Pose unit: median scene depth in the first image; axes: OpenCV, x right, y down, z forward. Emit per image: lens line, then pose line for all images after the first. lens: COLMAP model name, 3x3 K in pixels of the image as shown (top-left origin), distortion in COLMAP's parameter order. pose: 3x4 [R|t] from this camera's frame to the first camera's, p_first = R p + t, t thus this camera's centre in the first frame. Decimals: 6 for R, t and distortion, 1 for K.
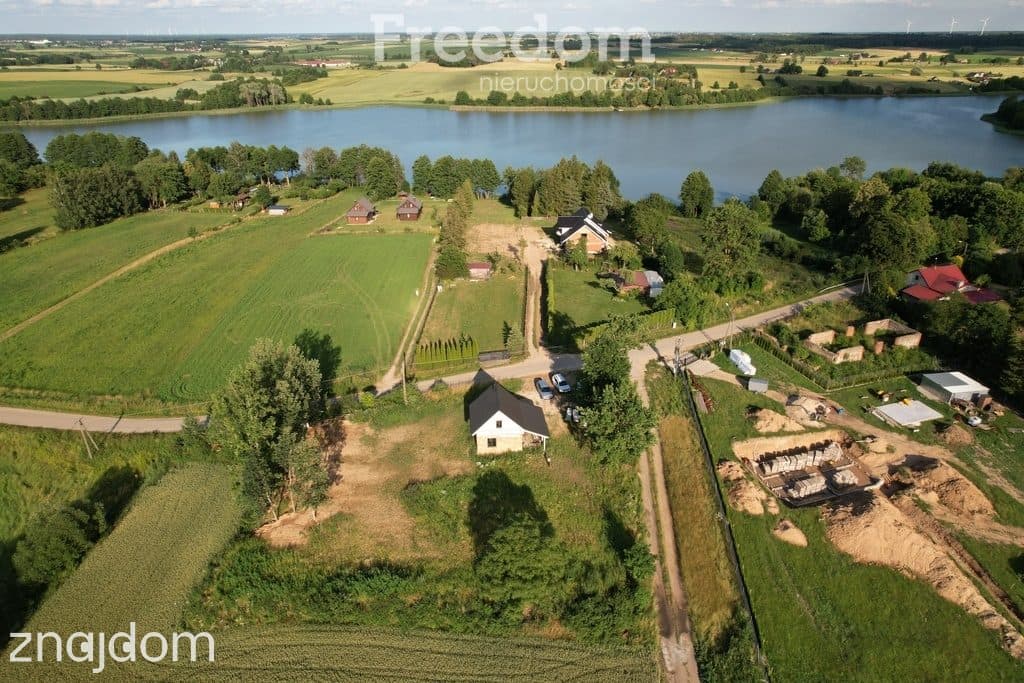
lens RADIAL K [[656.3, 0, 516.2], [0, 656.3, 339.3], [0, 0, 1]] dist [-0.075509, 0.069477]
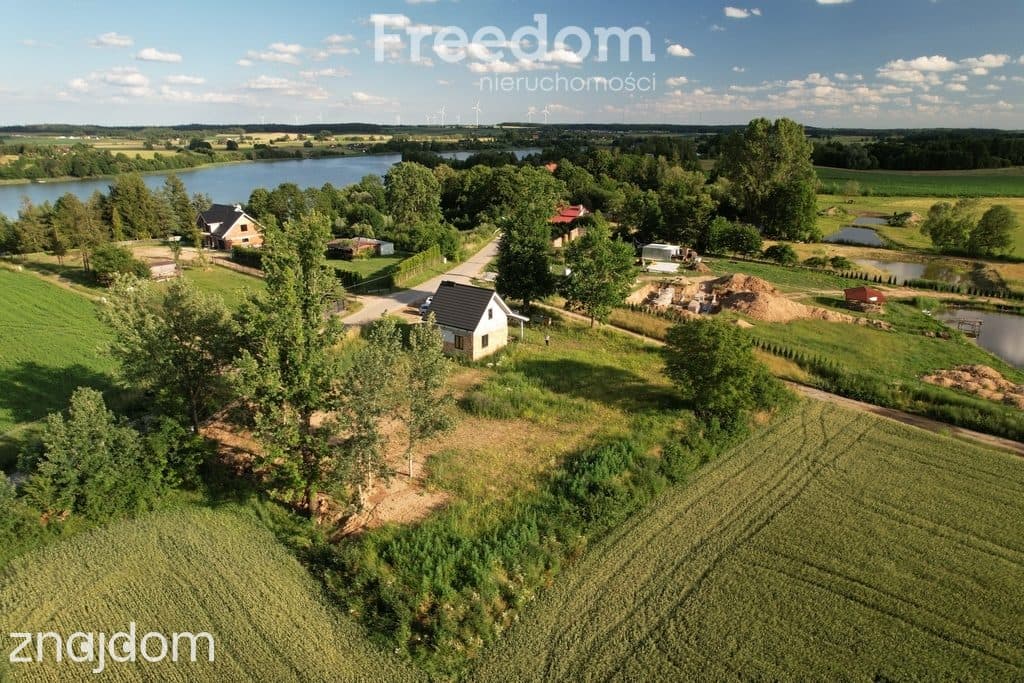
lens RADIAL K [[656.3, 0, 516.2], [0, 656.3, 339.3], [0, 0, 1]] dist [-0.075509, 0.069477]
pose [[0.649482, -0.232852, 0.723846, -0.230423], [0.323979, 0.945966, 0.013610, 0.060936], [-0.687903, 0.225672, 0.689827, 0.161111]]
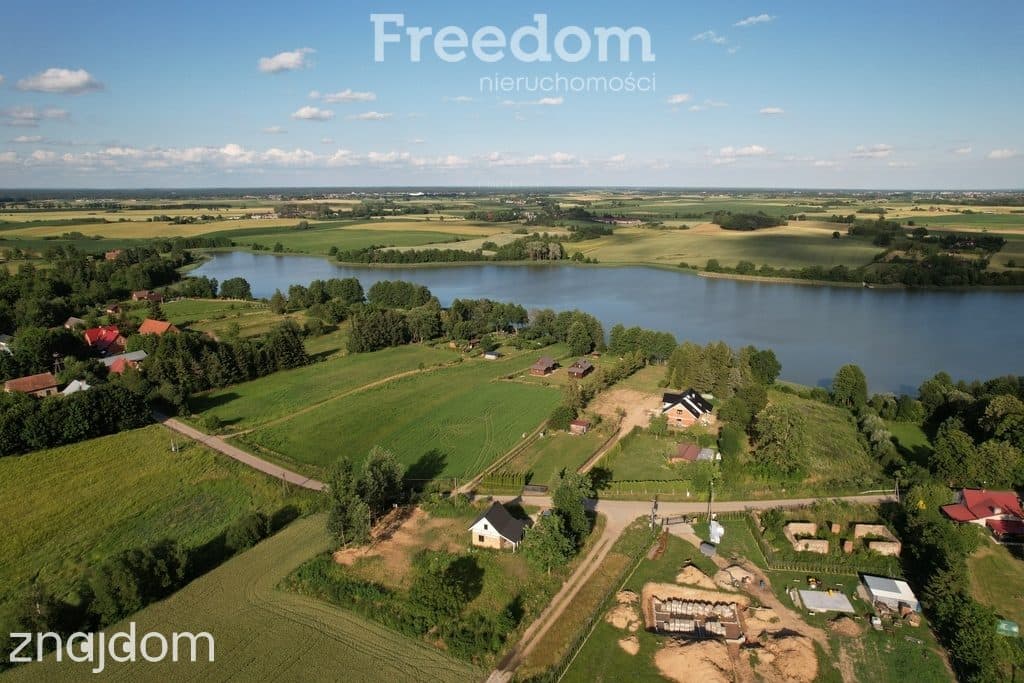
lens RADIAL K [[656.3, 0, 516.2], [0, 656.3, 339.3], [0, 0, 1]] dist [-0.075509, 0.069477]
pose [[0.901806, 0.102634, -0.419777, 0.244238], [-0.189079, 0.967183, -0.169726, -0.019259], [0.388582, 0.232431, 0.891617, -0.170608]]
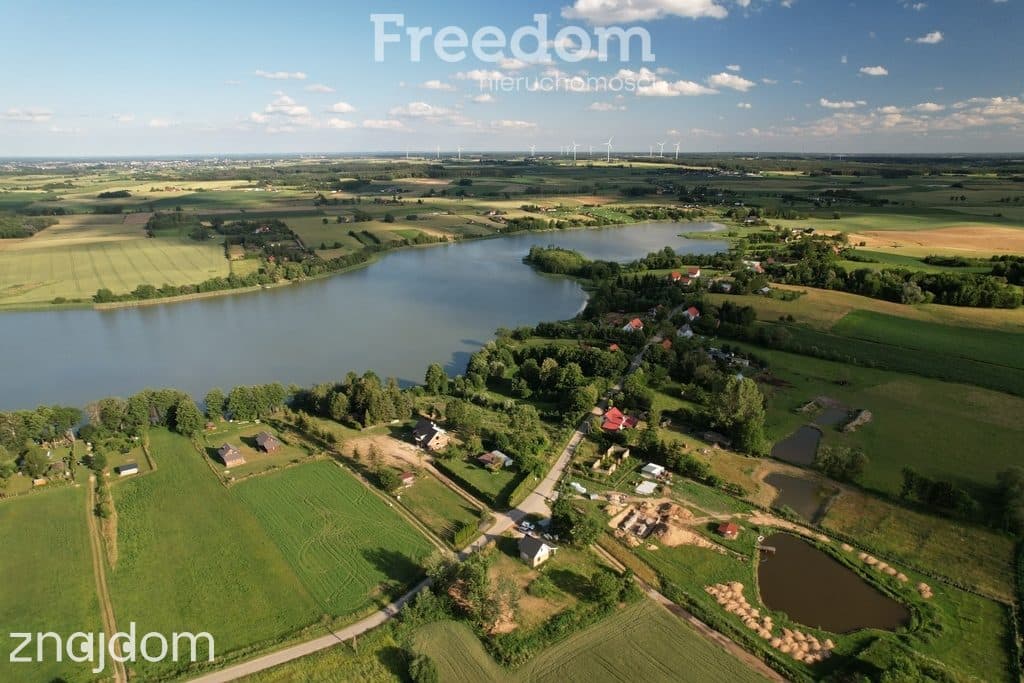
lens RADIAL K [[656.3, 0, 516.2], [0, 656.3, 339.3], [0, 0, 1]] dist [-0.075509, 0.069477]
pose [[0.784572, -0.175556, 0.594666, -0.505867], [0.270723, 0.959823, -0.073820, -0.166059], [-0.557814, 0.218907, 0.800577, -0.359902]]
